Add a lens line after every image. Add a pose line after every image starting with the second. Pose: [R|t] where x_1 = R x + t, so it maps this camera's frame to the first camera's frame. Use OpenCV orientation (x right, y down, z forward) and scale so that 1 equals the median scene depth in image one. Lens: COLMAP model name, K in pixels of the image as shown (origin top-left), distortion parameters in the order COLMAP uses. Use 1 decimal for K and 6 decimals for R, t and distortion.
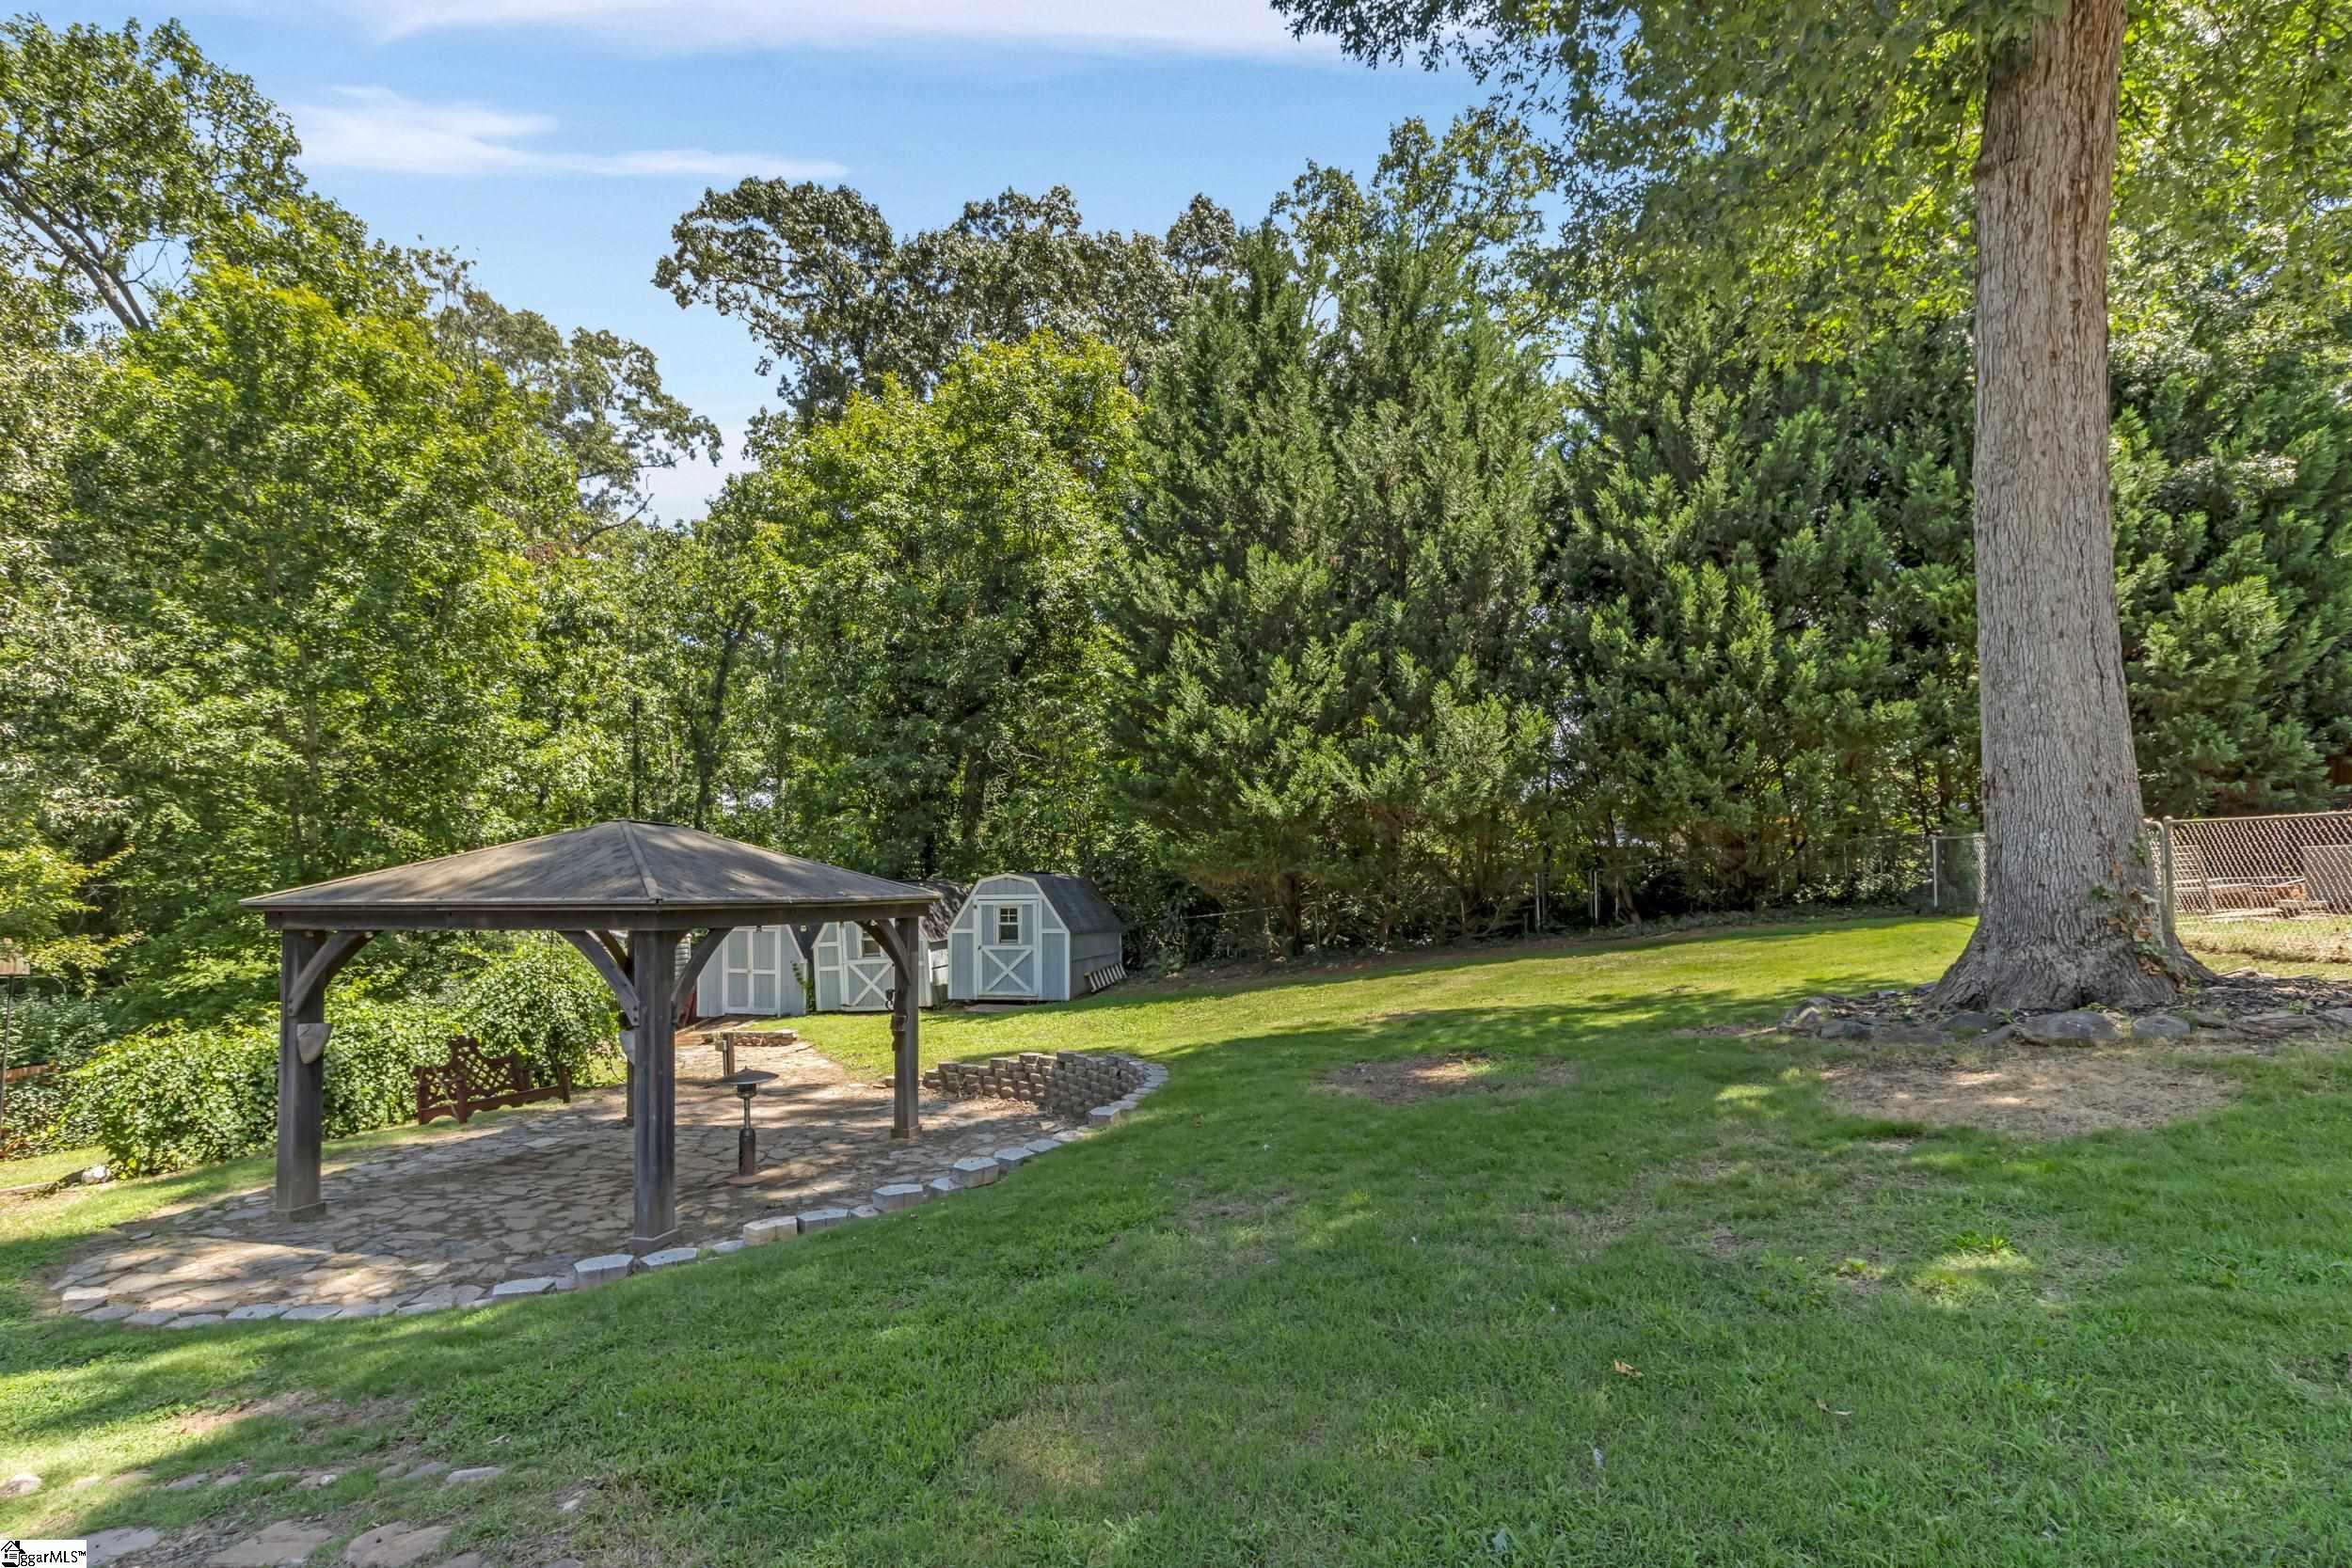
lens RADIAL K [[1100.2, 0, 1175.0], [0, 1100.2, 809.0], [0, 0, 1]] dist [0.000240, -0.000306]
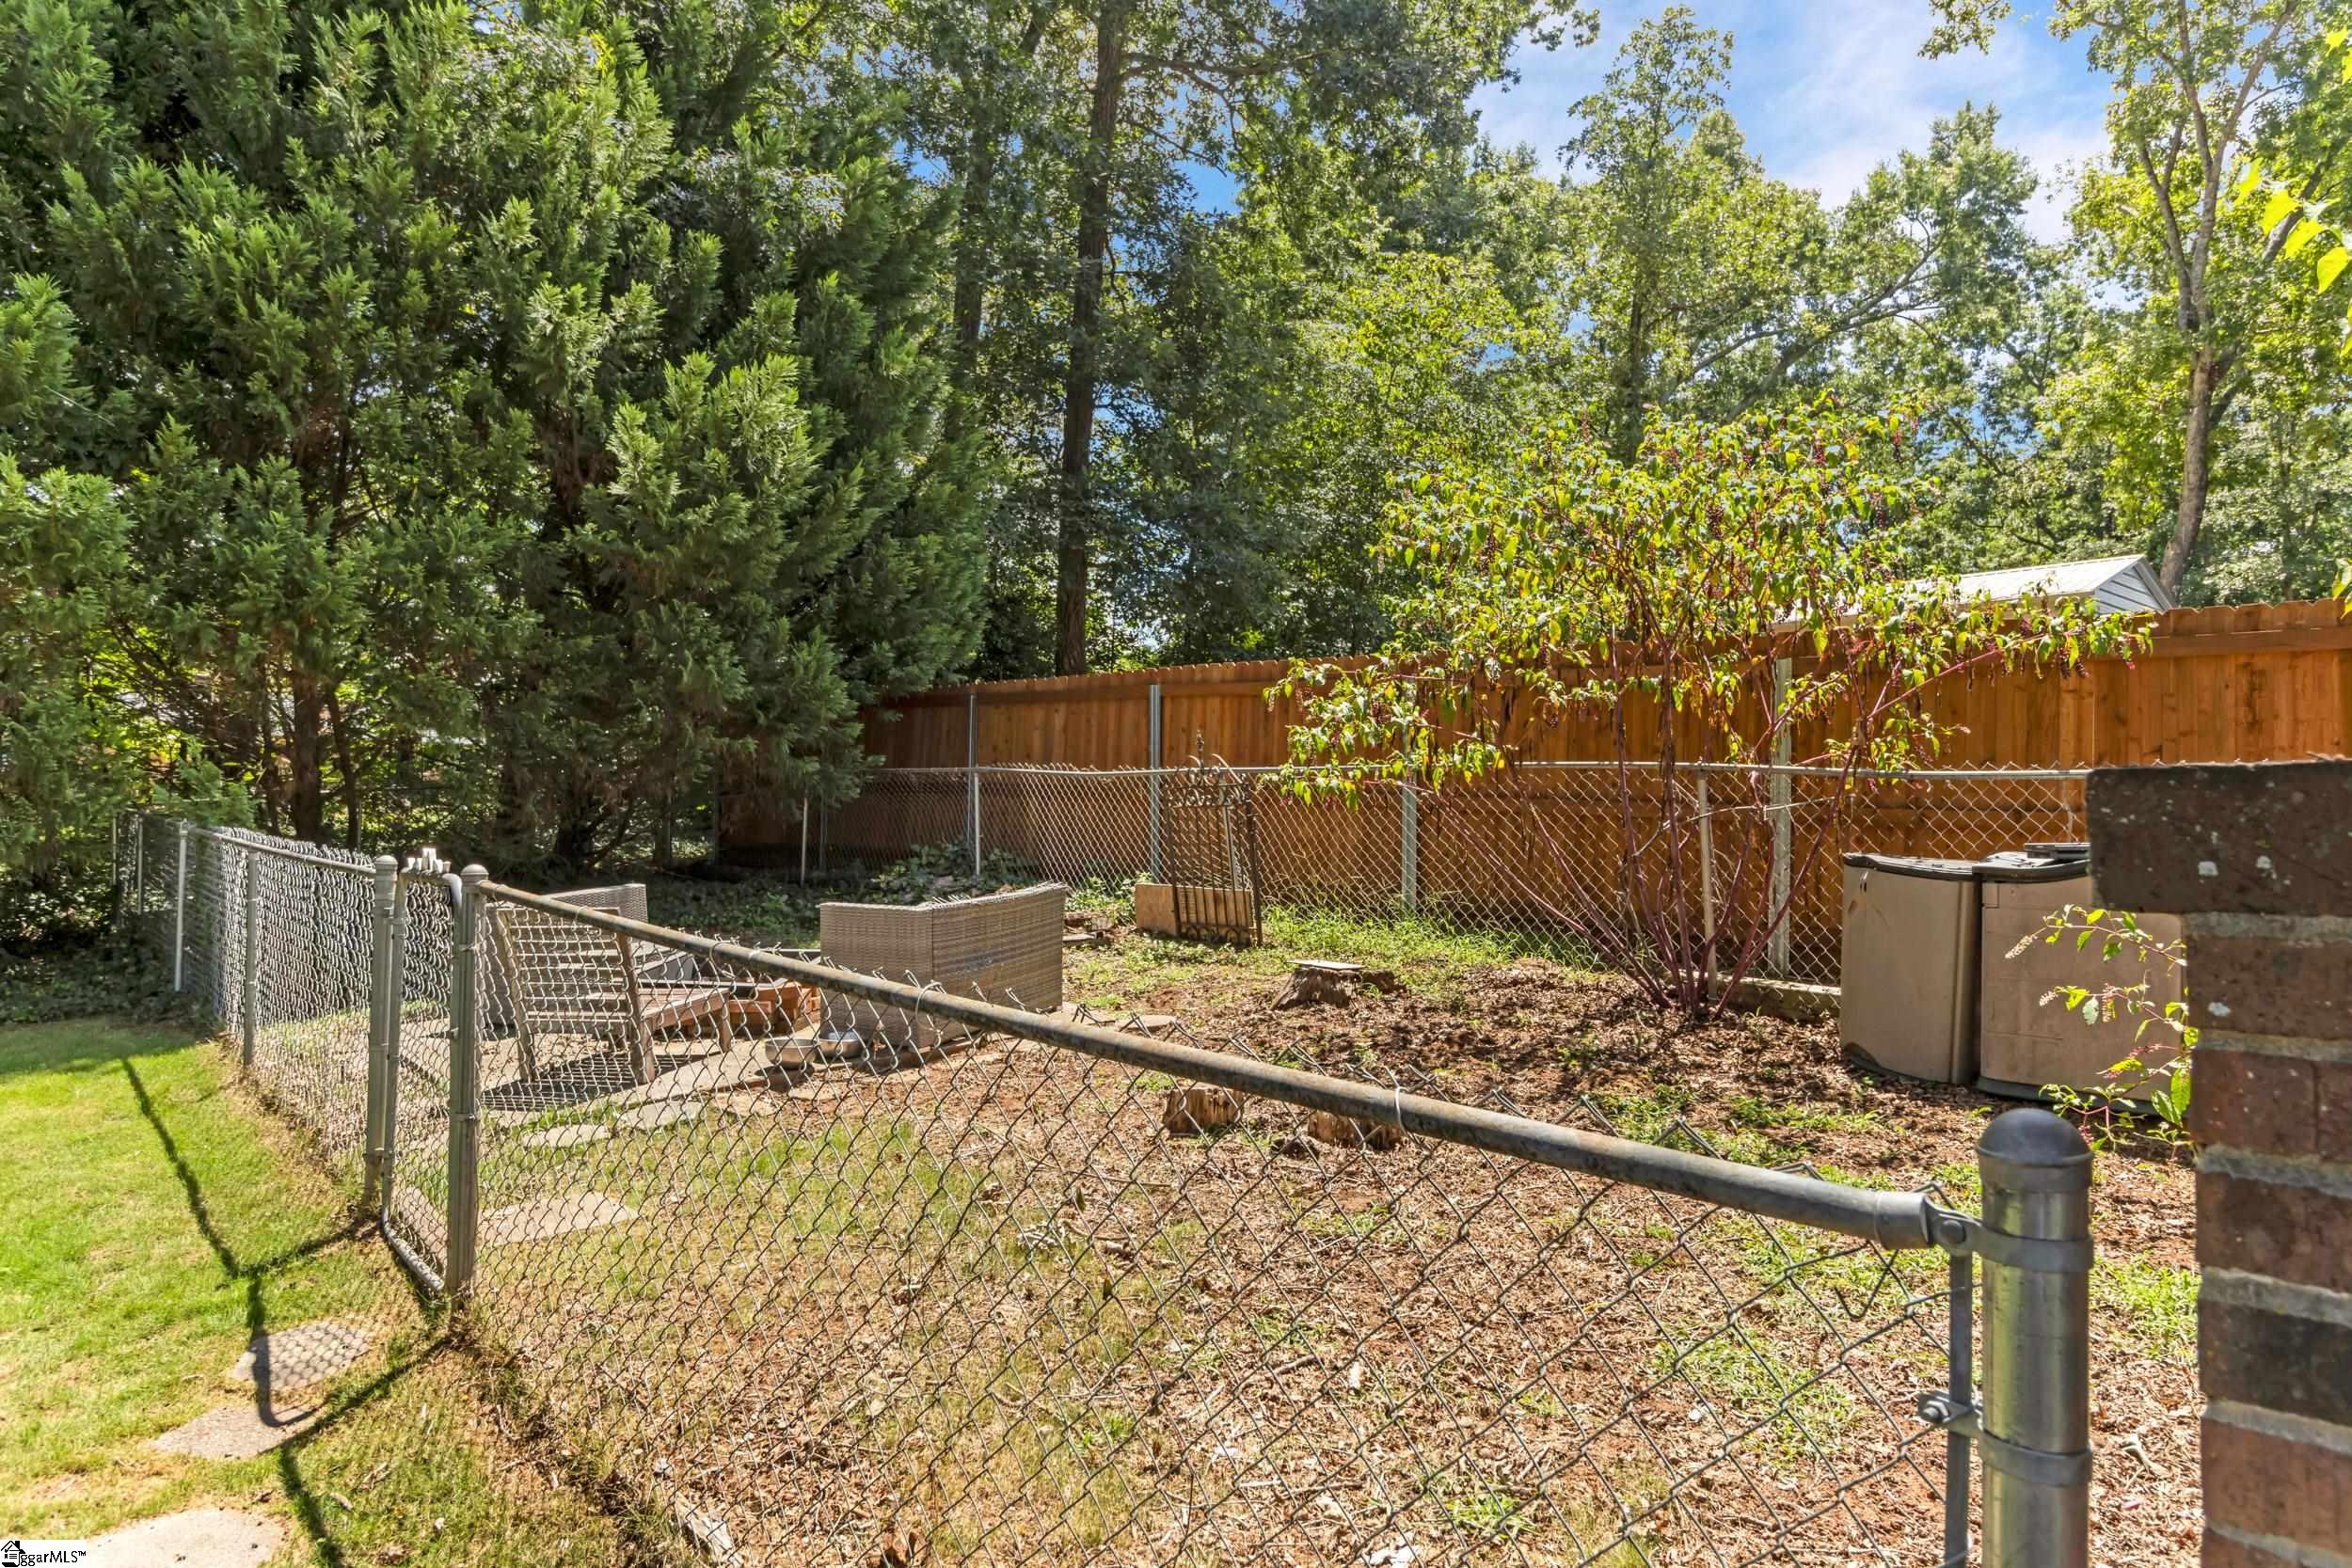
lens RADIAL K [[1429.7, 0, 1175.4], [0, 1429.7, 790.1], [0, 0, 1]] dist [-0.000481, 0.000000]
pose [[0.513247, 0.026771, 0.857823, 0.461542], [-0.039416, 0.999194, -0.007599, -0.001326], [-0.857335, -0.029912, 0.513889, 0.444893]]
